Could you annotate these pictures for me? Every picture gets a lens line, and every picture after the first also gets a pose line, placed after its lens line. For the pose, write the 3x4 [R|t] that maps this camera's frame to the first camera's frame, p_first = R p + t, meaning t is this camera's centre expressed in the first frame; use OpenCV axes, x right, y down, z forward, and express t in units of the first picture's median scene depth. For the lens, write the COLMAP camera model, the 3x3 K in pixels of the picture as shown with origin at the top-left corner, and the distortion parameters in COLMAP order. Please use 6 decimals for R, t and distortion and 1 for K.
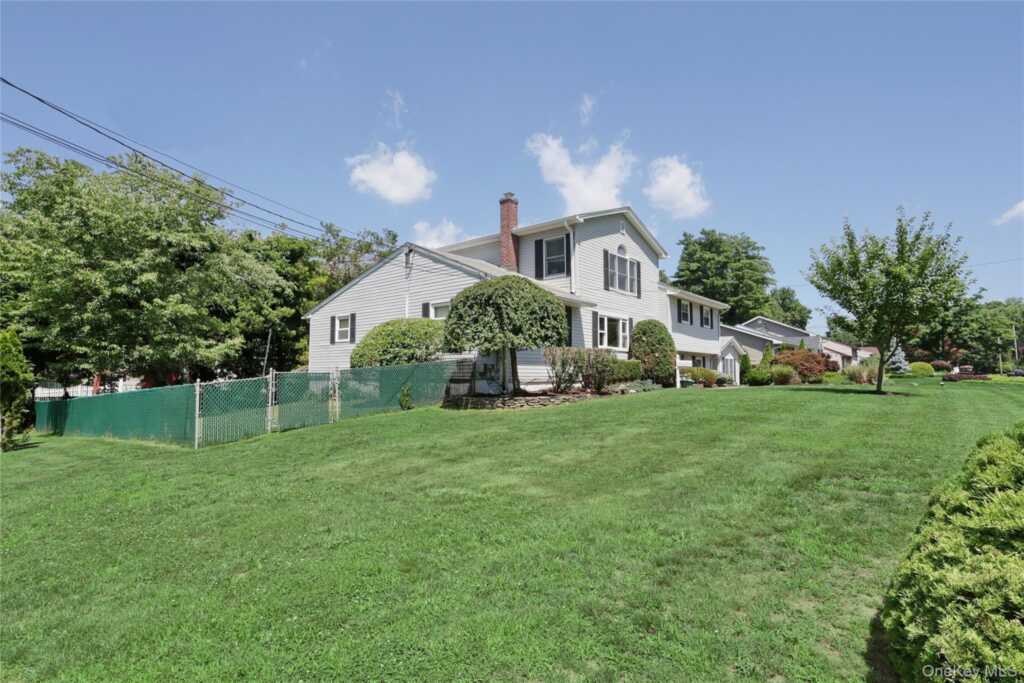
lens RADIAL K [[576.1, 0, 512.0], [0, 576.1, 341.5], [0, 0, 1]] dist [-0.000350, 0.000300]
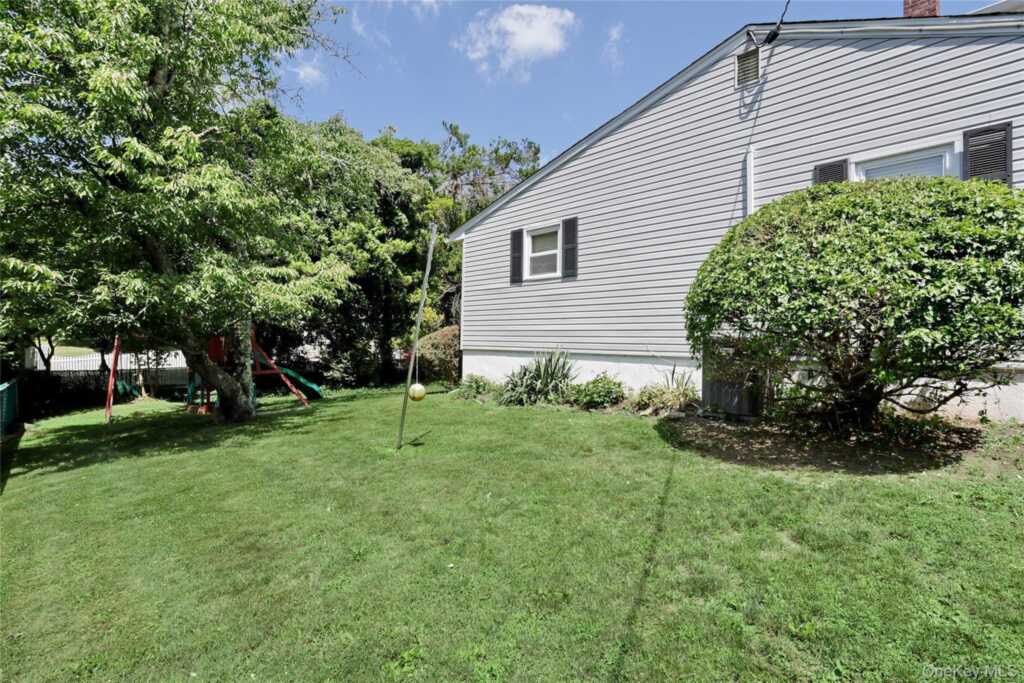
lens RADIAL K [[508.1, 0, 512.0], [0, 508.1, 341.5], [0, 0, 1]] dist [-0.088597, 0.043016]
pose [[0.996494, 0.013468, -0.082570, -0.143901], [-0.008291, 0.997996, 0.062731, 0.013698], [0.083249, -0.061826, 0.994609, 0.286740]]
